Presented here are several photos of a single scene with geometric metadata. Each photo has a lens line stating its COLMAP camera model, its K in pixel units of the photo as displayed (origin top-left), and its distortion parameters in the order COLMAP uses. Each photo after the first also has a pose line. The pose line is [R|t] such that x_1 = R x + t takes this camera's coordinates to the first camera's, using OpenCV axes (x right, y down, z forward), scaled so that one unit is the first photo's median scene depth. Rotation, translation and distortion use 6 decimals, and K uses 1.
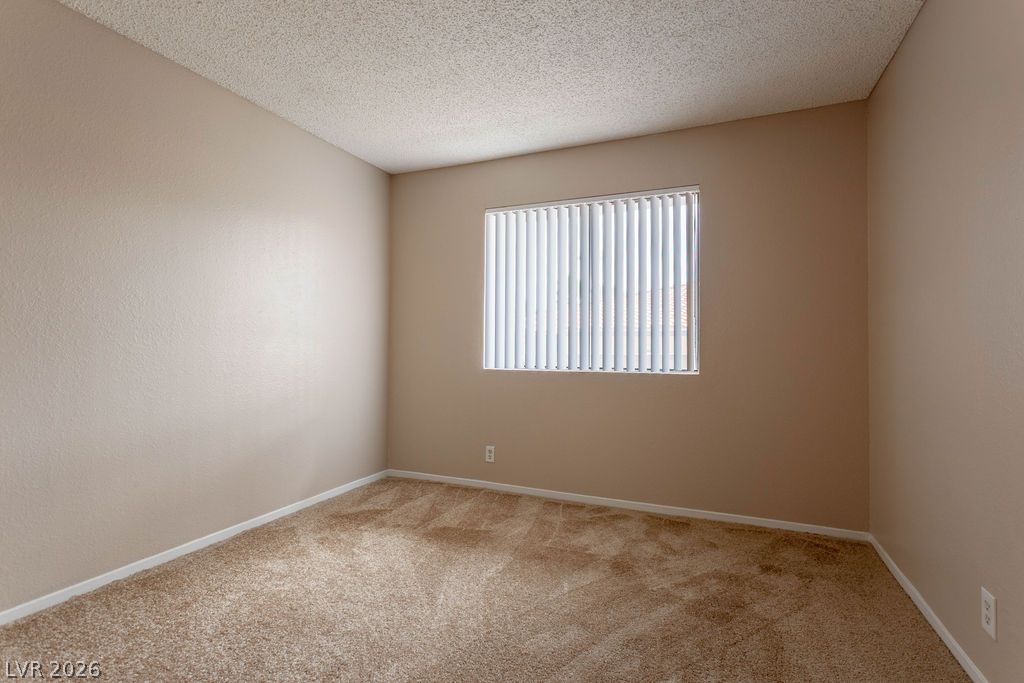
lens RADIAL K [[485.2, 0, 513.6], [0, 485.2, 340.3], [0, 0, 1]] dist [0.000339, 0.001115]
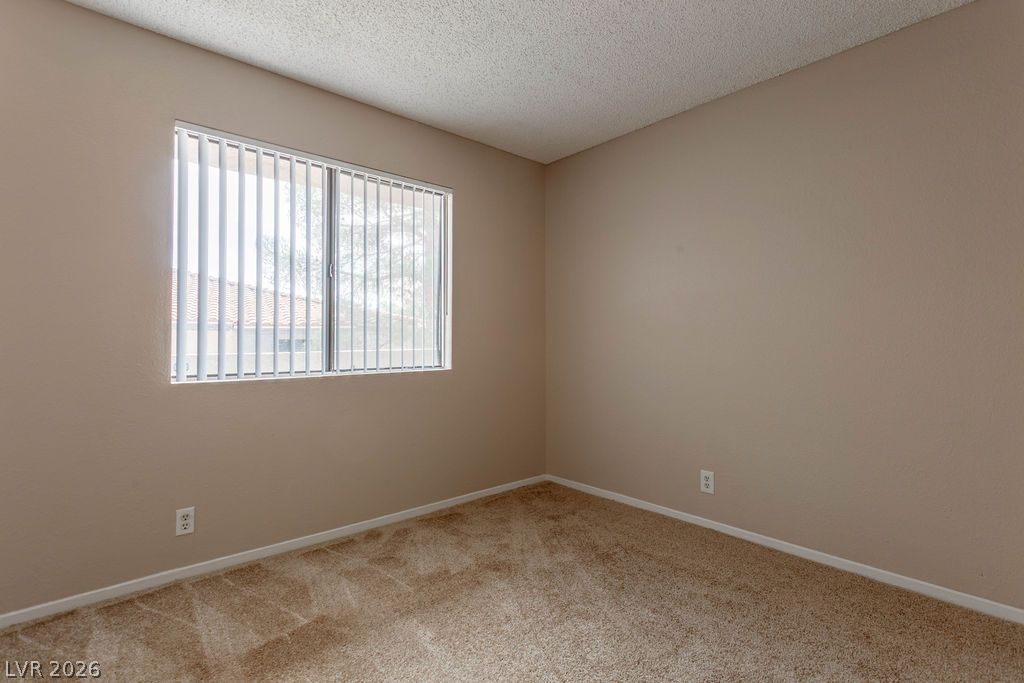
lens RADIAL K [[485.2, 0, 513.6], [0, 485.2, 340.3], [0, 0, 1]] dist [0.000339, 0.001115]
pose [[0.421078, -0.003666, 0.907017, -0.526138], [-0.003043, 0.999980, 0.005454, 0.001260], [-0.907019, -0.005056, 0.421059, 0.448046]]
